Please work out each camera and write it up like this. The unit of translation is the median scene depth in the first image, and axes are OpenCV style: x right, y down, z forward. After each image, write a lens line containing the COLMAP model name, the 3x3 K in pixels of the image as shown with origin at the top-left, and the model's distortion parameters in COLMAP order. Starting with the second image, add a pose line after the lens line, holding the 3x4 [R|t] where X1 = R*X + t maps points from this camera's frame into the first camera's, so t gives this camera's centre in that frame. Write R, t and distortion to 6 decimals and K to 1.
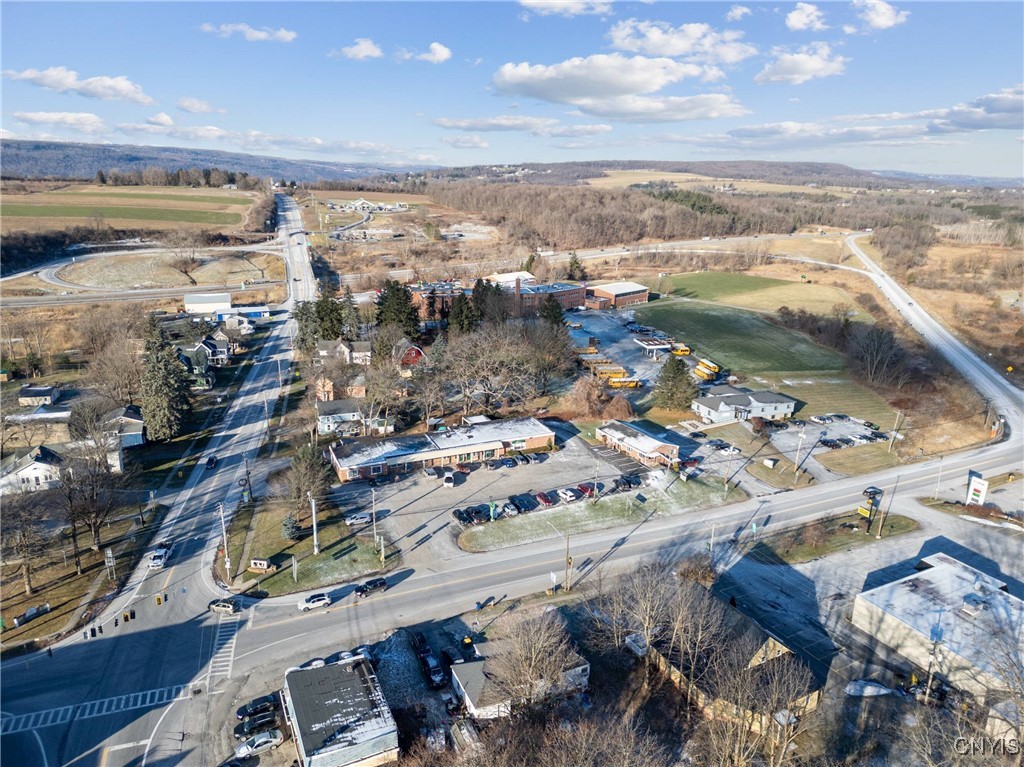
lens RADIAL K [[705.3, 0, 509.9], [0, 705.3, 379.8], [0, 0, 1]] dist [0.103156, -0.107108]
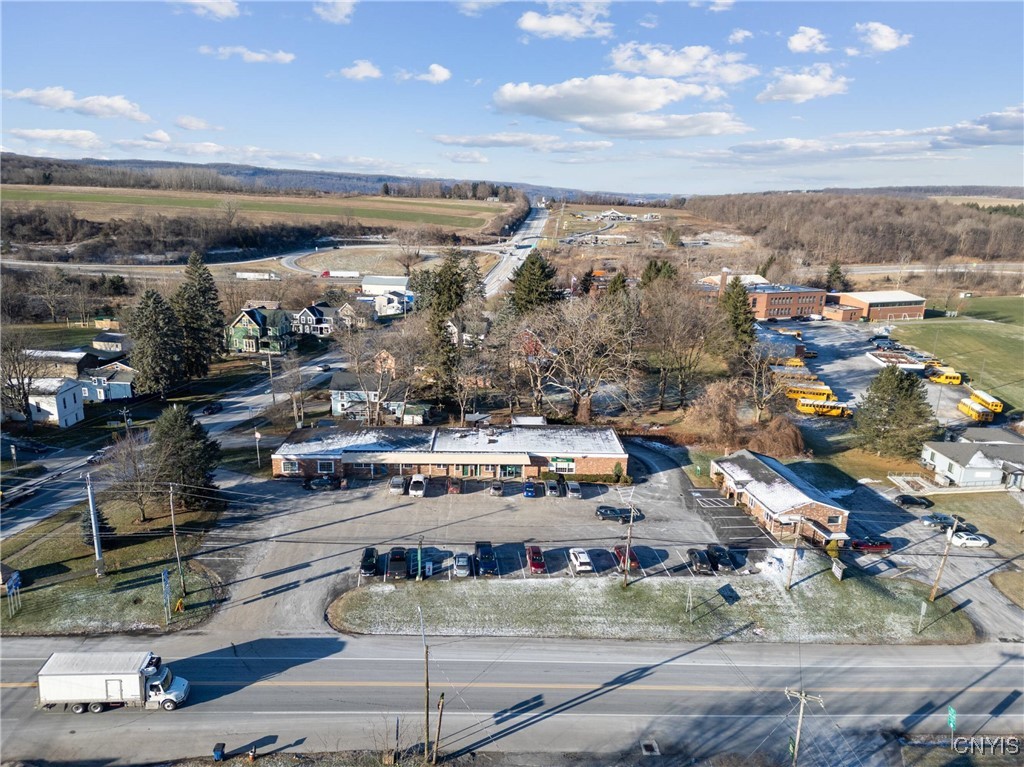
lens RADIAL K [[705.3, 0, 509.9], [0, 705.3, 379.8], [0, 0, 1]] dist [0.103156, -0.107108]
pose [[0.924079, 0.100971, -0.368622, 0.165333], [-0.116219, 0.993035, -0.019337, 0.029726], [0.364103, 0.060710, 0.929378, 0.338485]]
